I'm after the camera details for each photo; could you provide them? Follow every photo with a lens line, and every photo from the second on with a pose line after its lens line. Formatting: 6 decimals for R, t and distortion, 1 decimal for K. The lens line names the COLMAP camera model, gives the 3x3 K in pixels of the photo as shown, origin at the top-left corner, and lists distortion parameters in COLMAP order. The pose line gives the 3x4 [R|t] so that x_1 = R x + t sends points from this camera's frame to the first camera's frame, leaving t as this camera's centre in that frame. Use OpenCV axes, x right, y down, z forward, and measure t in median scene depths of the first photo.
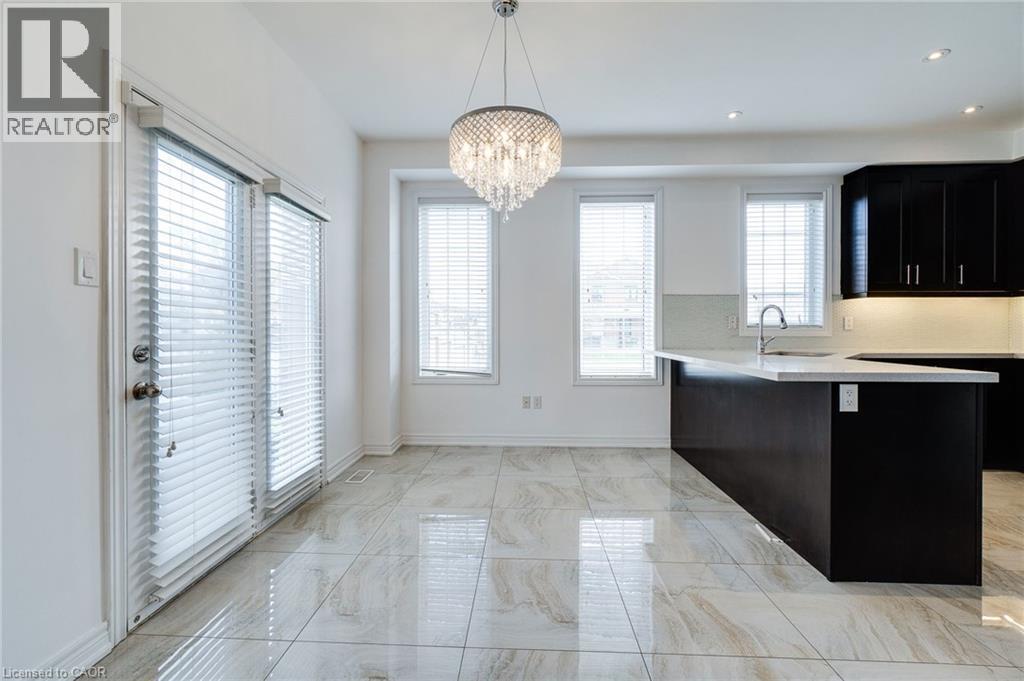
lens RADIAL K [[441.0, 0, 506.5], [0, 441.0, 334.4], [0, 0, 1]] dist [-0.007103, 0.002473]
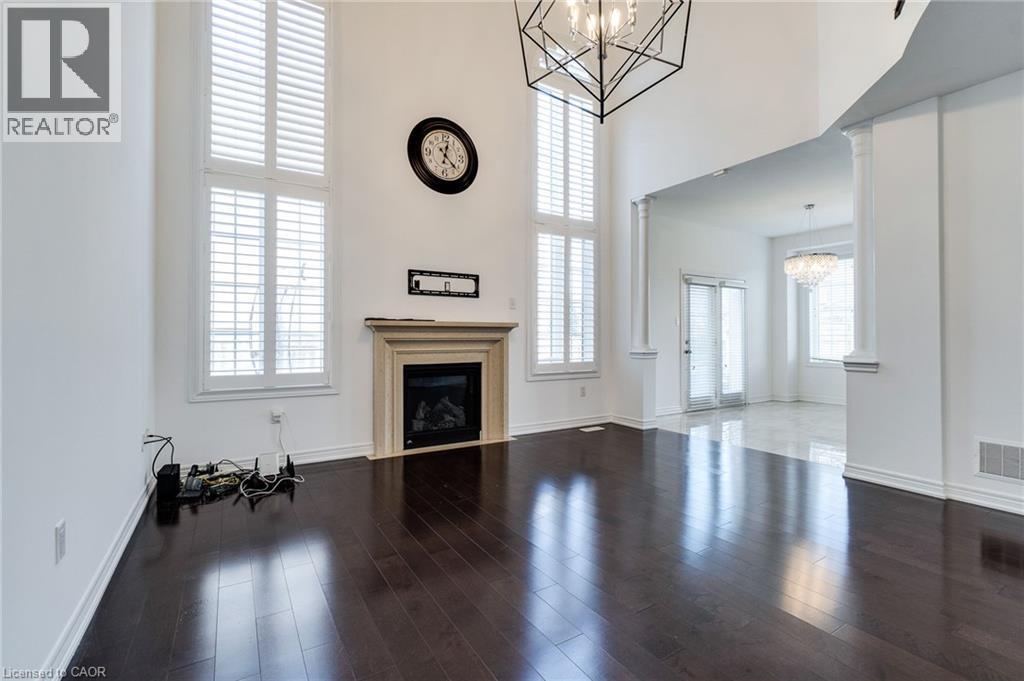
lens RADIAL K [[441.0, 0, 515.8], [0, 441.0, 334.0], [0, 0, 1]] dist [-0.007103, 0.002473]
pose [[0.556898, -0.011824, -0.830497, 0.657053], [-0.002377, 0.999872, -0.015829, 0.016460], [0.830578, 0.010789, 0.556798, -1.022567]]
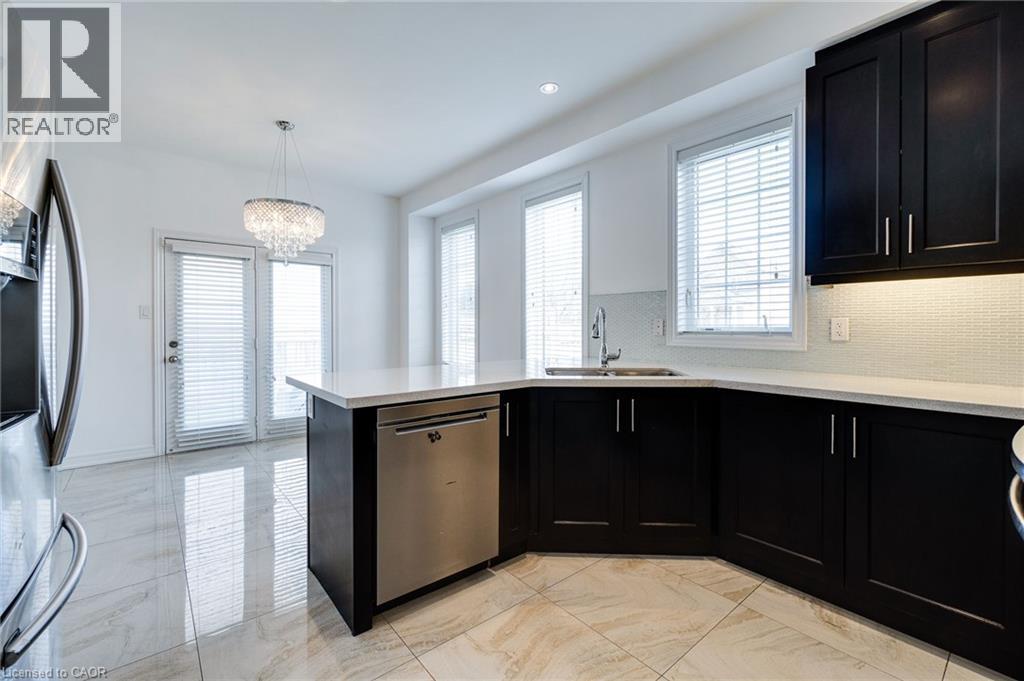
lens RADIAL K [[441.0, 0, 504.9], [0, 441.0, 330.6], [0, 0, 1]] dist [-0.007103, 0.002473]
pose [[0.662508, 0.008272, -0.749009, 0.952599], [-0.007196, 0.999963, 0.004678, -0.024312], [0.749020, 0.002291, 0.662543, 0.318994]]
